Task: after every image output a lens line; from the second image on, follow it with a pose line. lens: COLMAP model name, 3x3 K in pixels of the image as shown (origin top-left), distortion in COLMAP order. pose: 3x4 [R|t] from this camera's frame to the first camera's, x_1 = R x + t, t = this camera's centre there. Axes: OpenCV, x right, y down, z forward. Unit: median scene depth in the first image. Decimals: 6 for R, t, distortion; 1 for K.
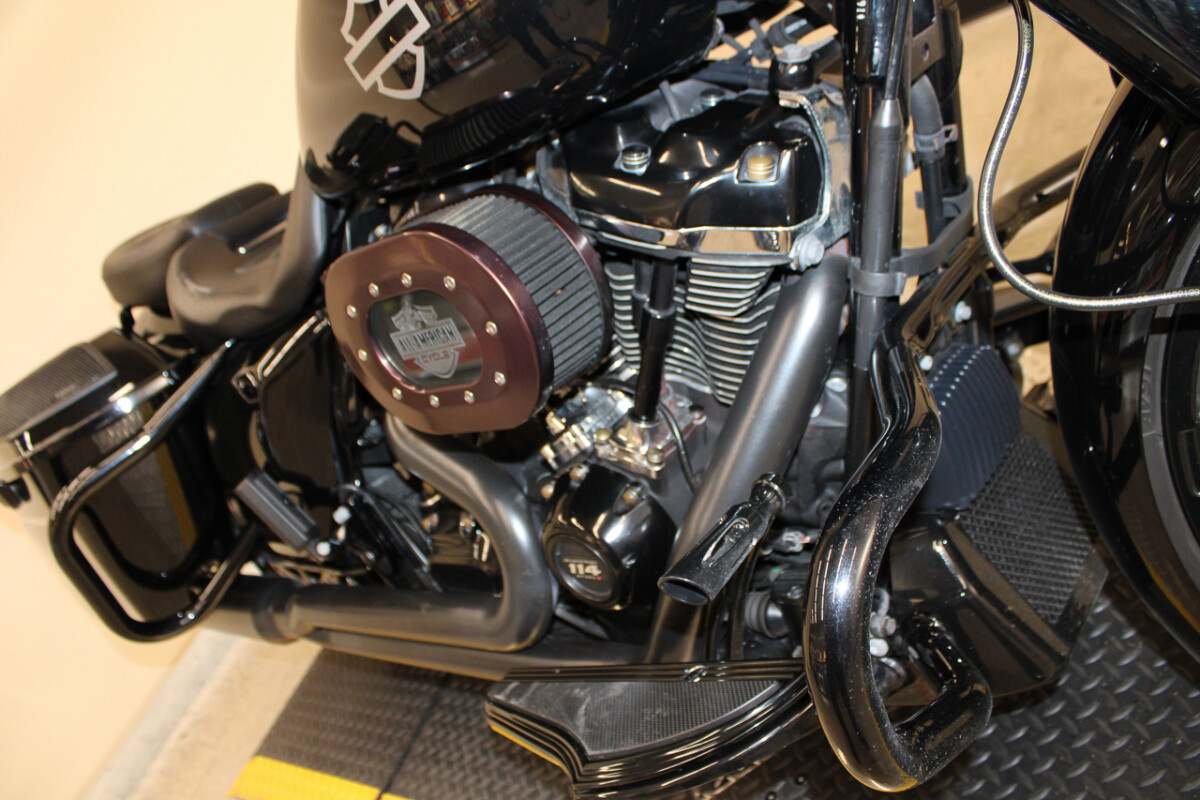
lens RADIAL K [[975.8, 0, 597.4], [0, 975.8, 400.5], [0, 0, 1]] dist [-0.123593, -0.007176]
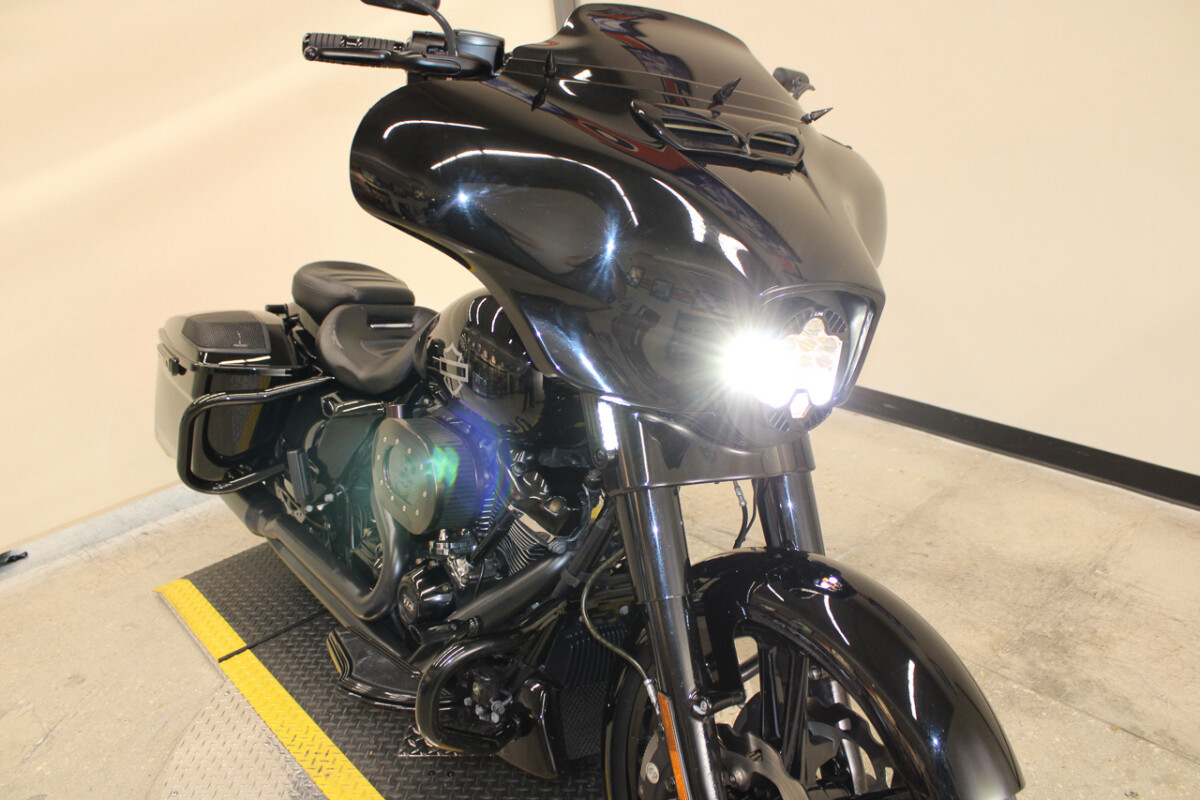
lens RADIAL K [[988.5, 0, 592.2], [0, 988.5, 396.4], [0, 0, 1]] dist [-0.157919, 0.127599]
pose [[0.819710, 0.568967, -0.065974, 0.140358], [-0.572104, 0.818885, -0.046088, -0.228727], [0.027803, 0.075523, 0.996756, -0.779090]]
